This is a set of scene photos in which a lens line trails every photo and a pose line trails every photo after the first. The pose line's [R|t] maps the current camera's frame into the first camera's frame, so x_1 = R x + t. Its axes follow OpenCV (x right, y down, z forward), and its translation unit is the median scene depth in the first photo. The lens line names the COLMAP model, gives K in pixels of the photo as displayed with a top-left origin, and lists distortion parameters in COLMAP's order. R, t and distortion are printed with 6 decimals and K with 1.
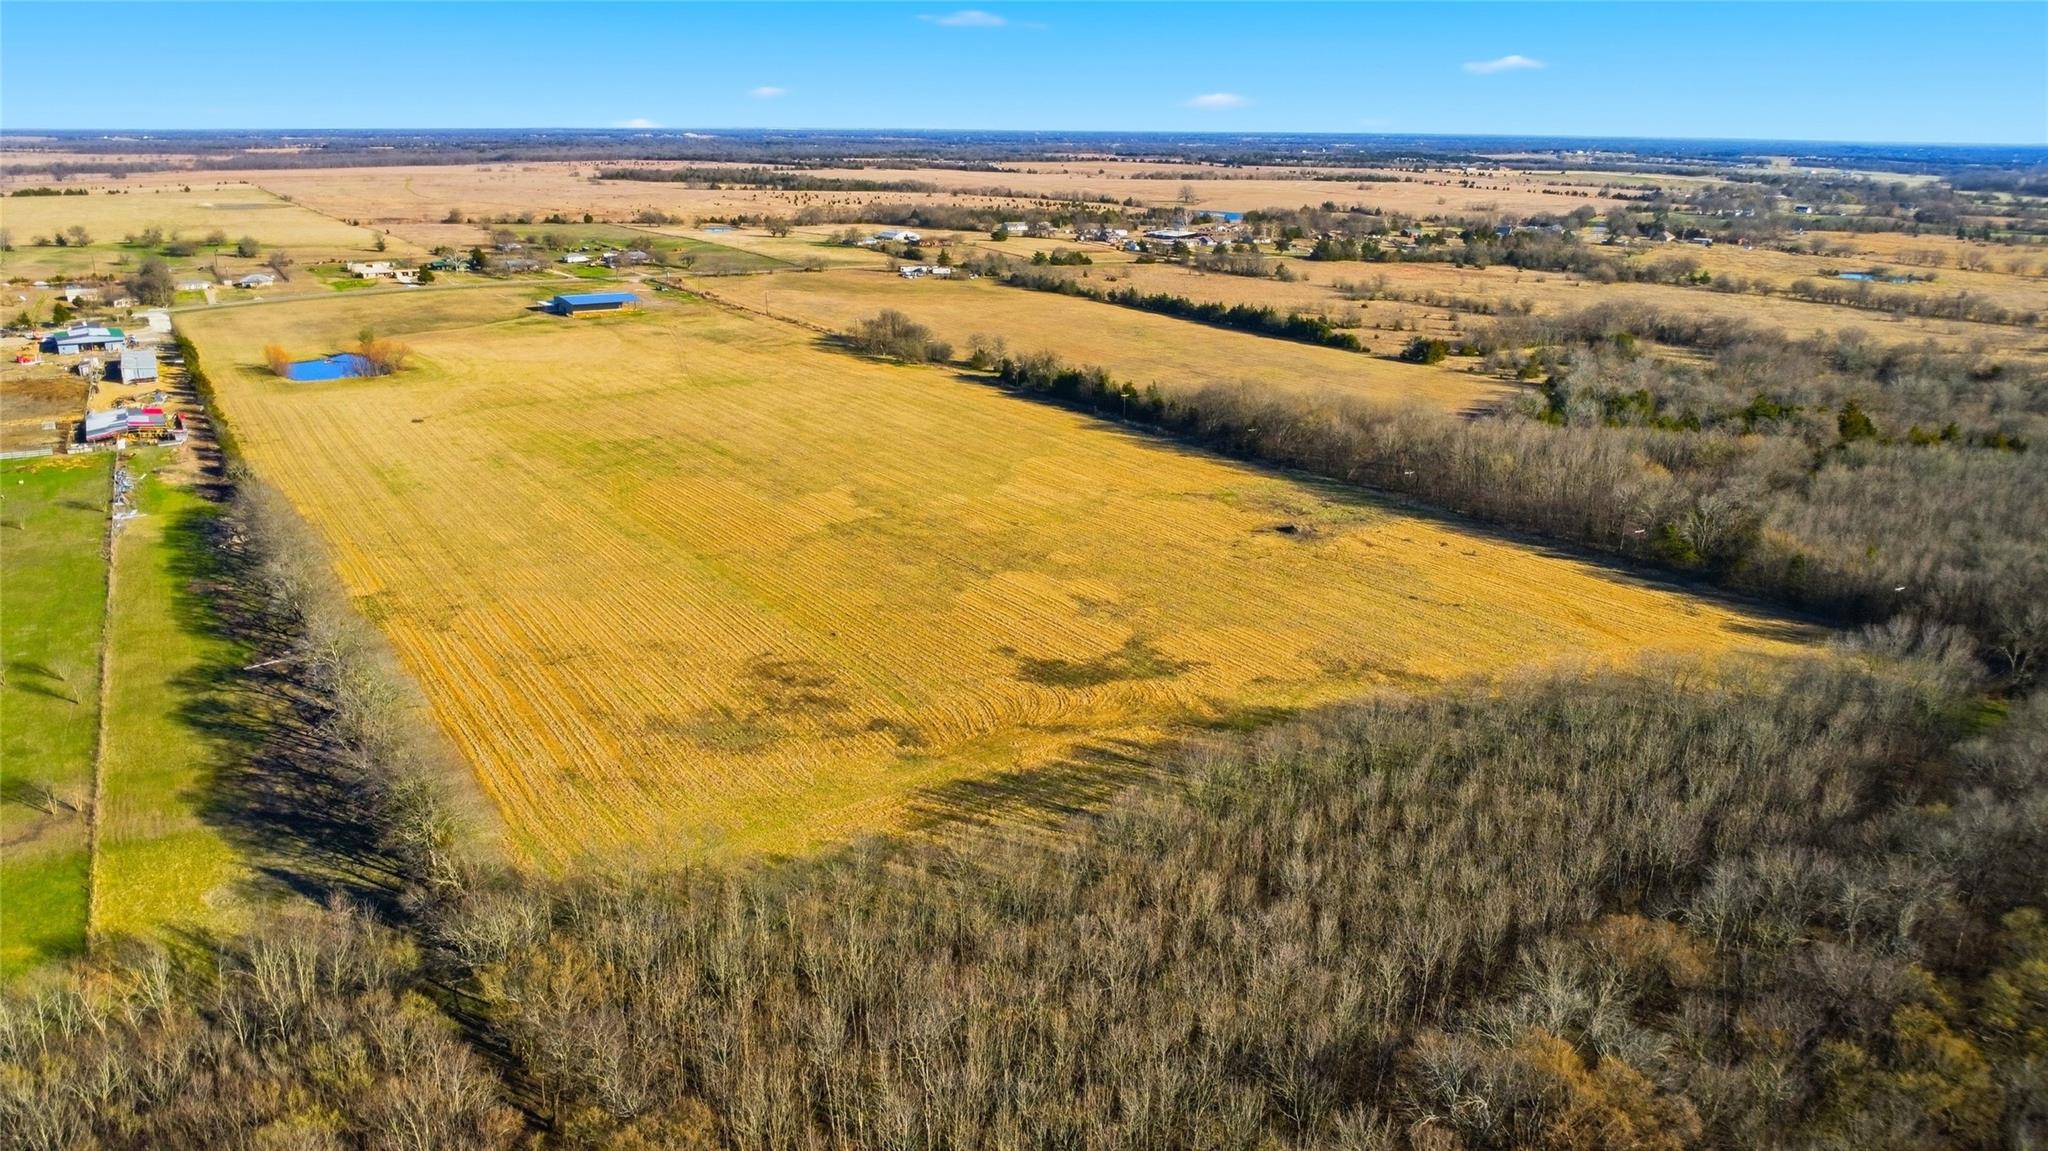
lens RADIAL K [[1496.9, 0, 1024.0], [0, 1496.9, 575.5], [0, 0, 1]] dist [-0.023493, -0.009827]
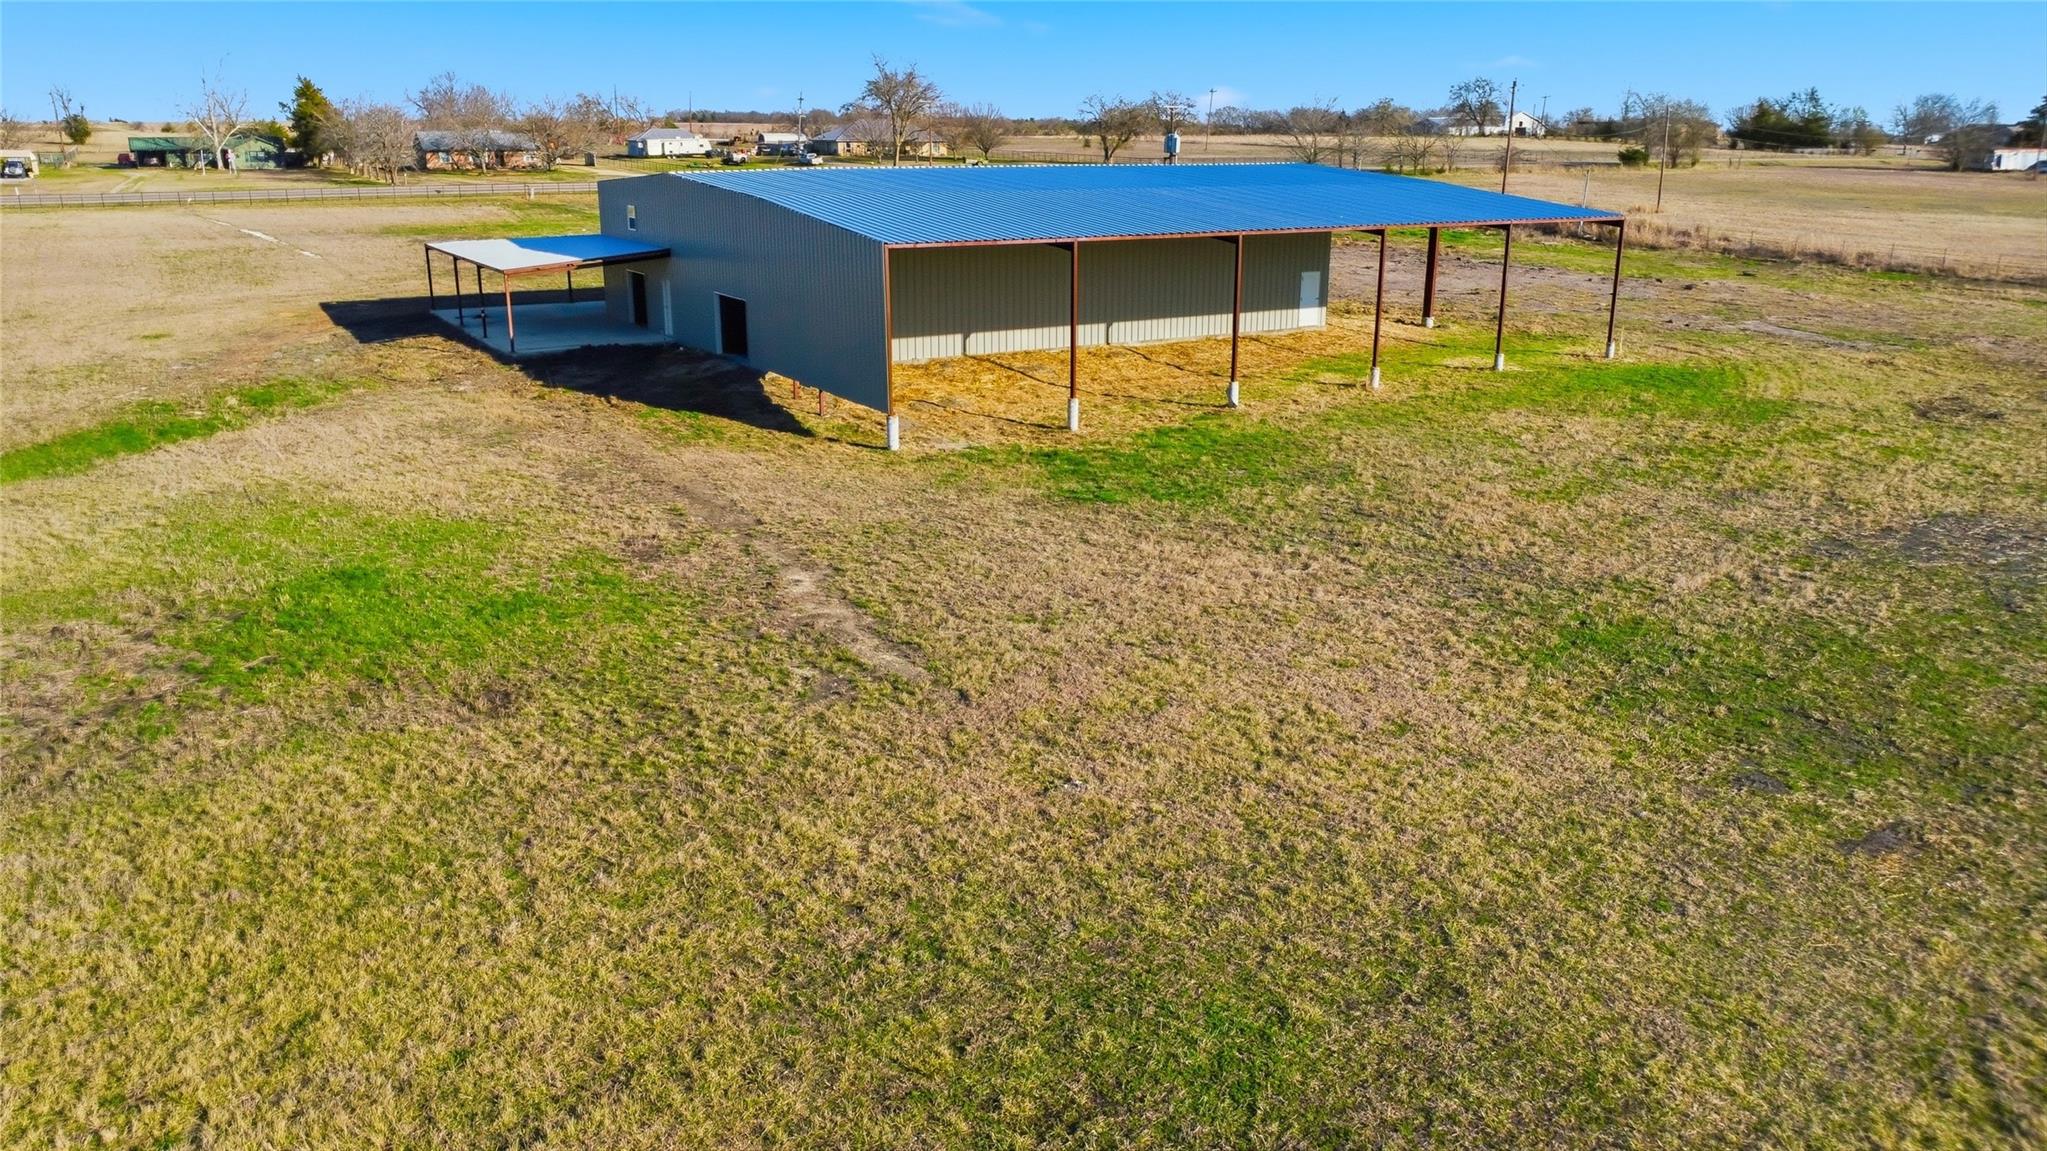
lens RADIAL K [[1496.2, 0, 1023.5], [0, 1496.2, 575.5], [0, 0, 1]] dist [-0.023493, -0.009827]
pose [[0.999619, 0.002108, -0.027535, -0.203553], [-0.002271, 0.999980, -0.005894, -0.115351], [0.027522, 0.005954, 0.999603, 0.646187]]
